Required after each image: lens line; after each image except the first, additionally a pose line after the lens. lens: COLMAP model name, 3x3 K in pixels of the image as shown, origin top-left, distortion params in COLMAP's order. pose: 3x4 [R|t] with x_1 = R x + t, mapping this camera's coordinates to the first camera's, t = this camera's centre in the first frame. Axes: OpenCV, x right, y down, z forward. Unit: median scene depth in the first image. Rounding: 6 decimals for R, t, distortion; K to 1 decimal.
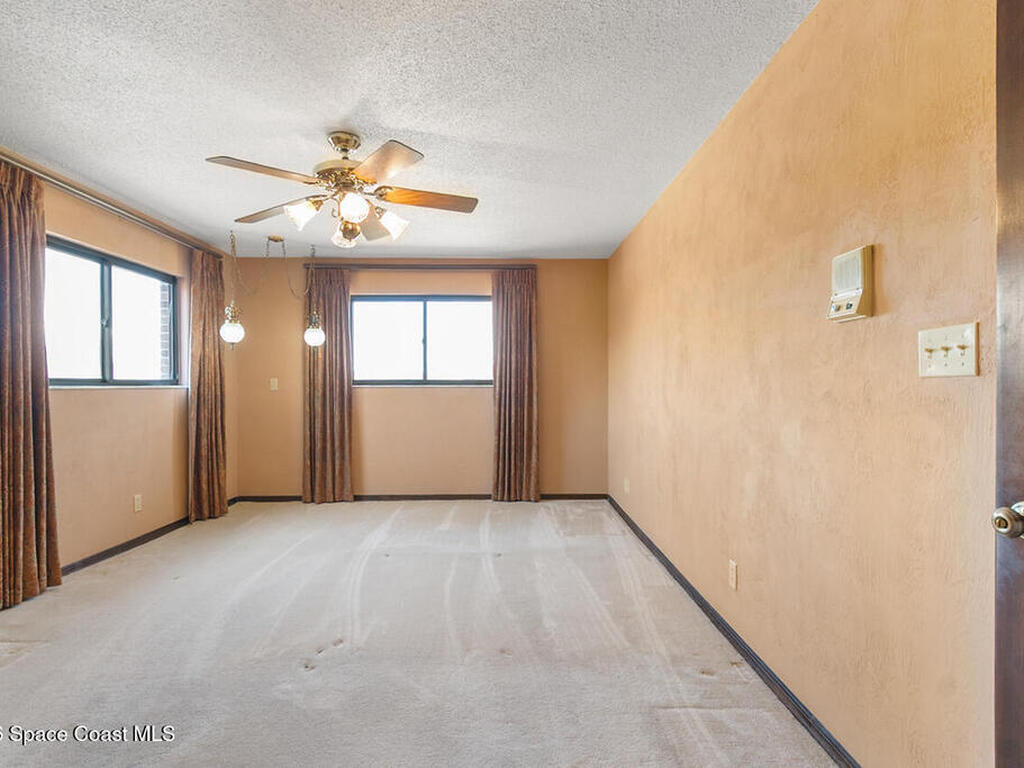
lens RADIAL K [[539.8, 0, 512.0], [0, 539.8, 384.0], [0, 0, 1]] dist [-0.001302, -0.001832]
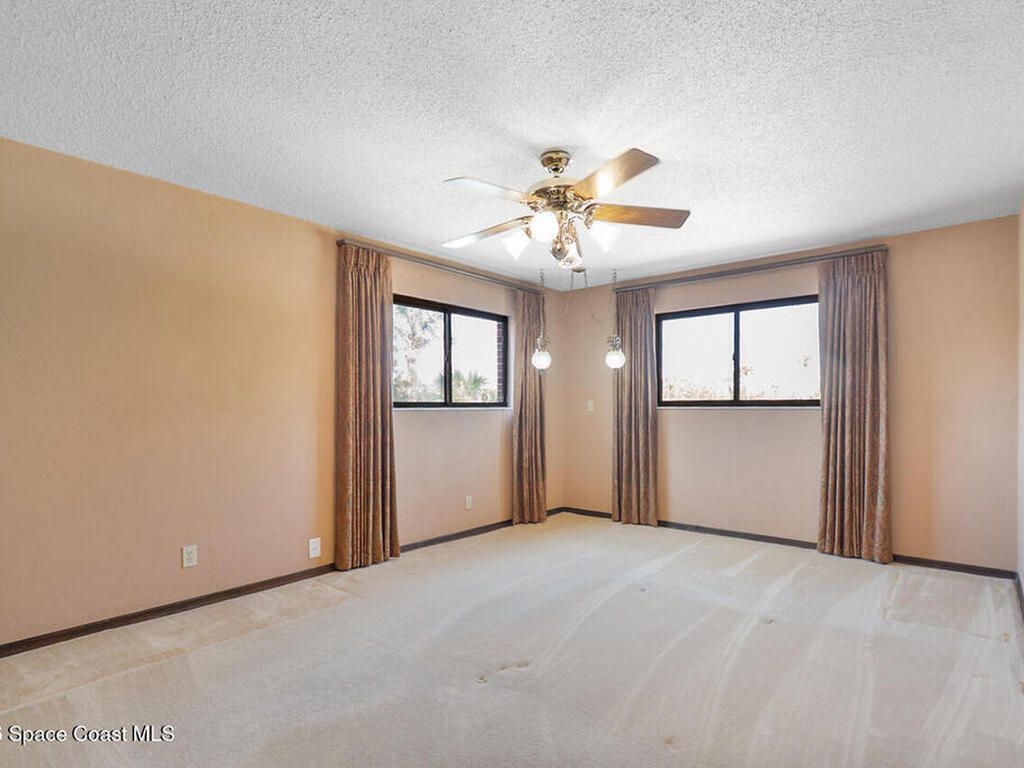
lens RADIAL K [[532.0, 0, 509.1], [0, 532.0, 407.7], [0, 0, 1]] dist [0.003910, -0.000405]
pose [[0.756119, 0.000511, -0.654434, 0.144087], [0.003087, 0.999986, 0.004348, -0.001551], [0.654427, -0.005308, 0.756106, 0.113585]]
